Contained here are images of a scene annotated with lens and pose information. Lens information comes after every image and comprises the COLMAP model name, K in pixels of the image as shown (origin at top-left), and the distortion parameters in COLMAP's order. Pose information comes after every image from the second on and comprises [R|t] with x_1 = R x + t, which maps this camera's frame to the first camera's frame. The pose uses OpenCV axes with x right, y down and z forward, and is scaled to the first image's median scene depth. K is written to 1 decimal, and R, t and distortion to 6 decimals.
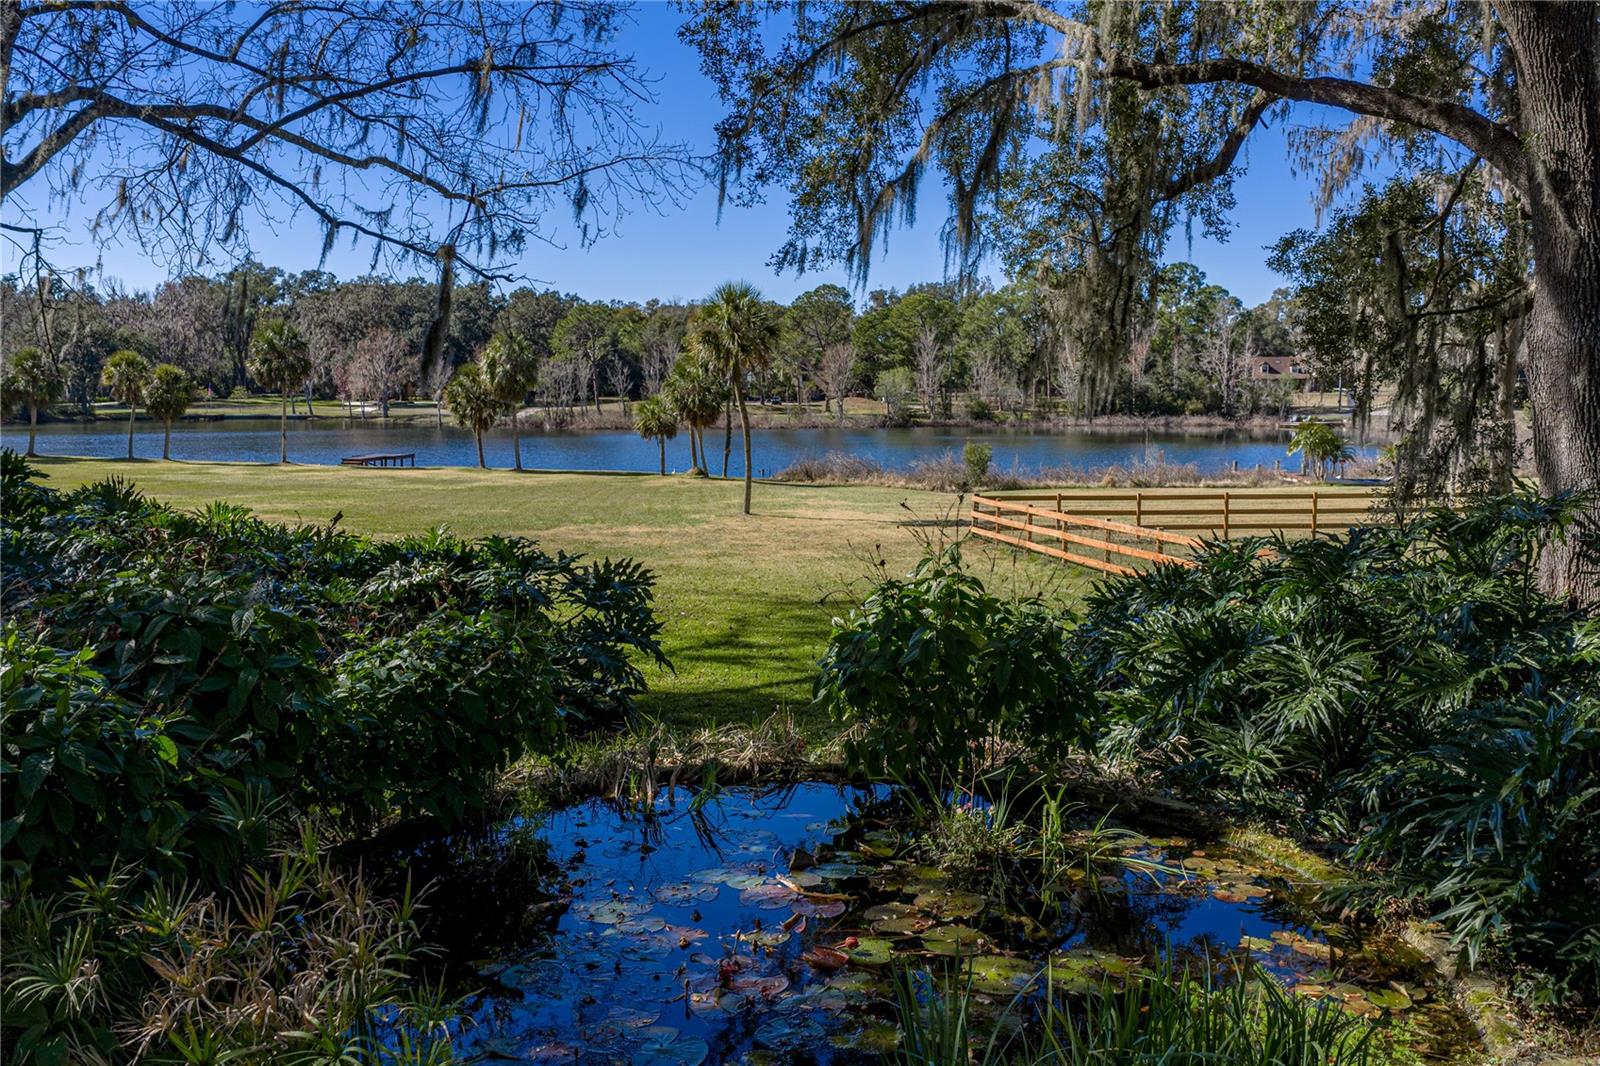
lens RADIAL K [[1323.7, 0, 823.5], [0, 1323.7, 544.9], [0, 0, 1]] dist [0.001212, -0.005865]
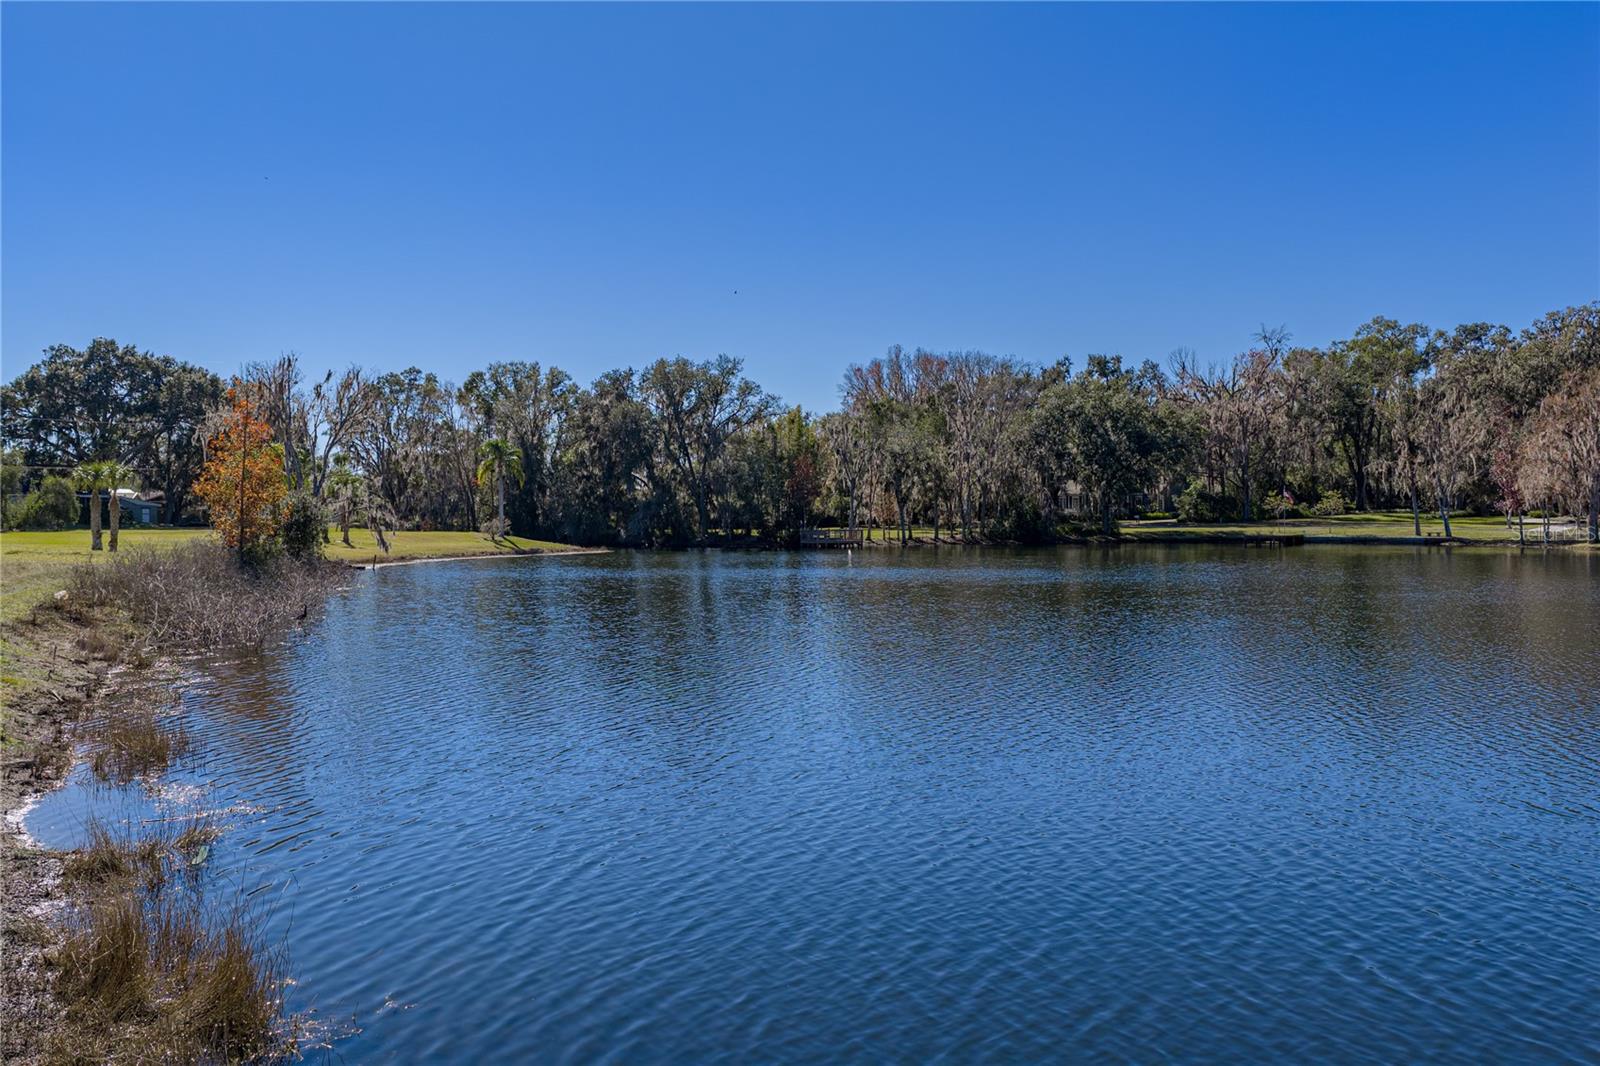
lens RADIAL K [[1325.7, 0, 800.0], [0, 1325.7, 533.0], [0, 0, 1]] dist [0.003376, 0.000586]
pose [[0.663352, 0.006066, -0.748283, -0.134672], [-0.085275, 0.994066, -0.067537, -0.035262], [0.743433, 0.108610, 0.659933, 0.387691]]
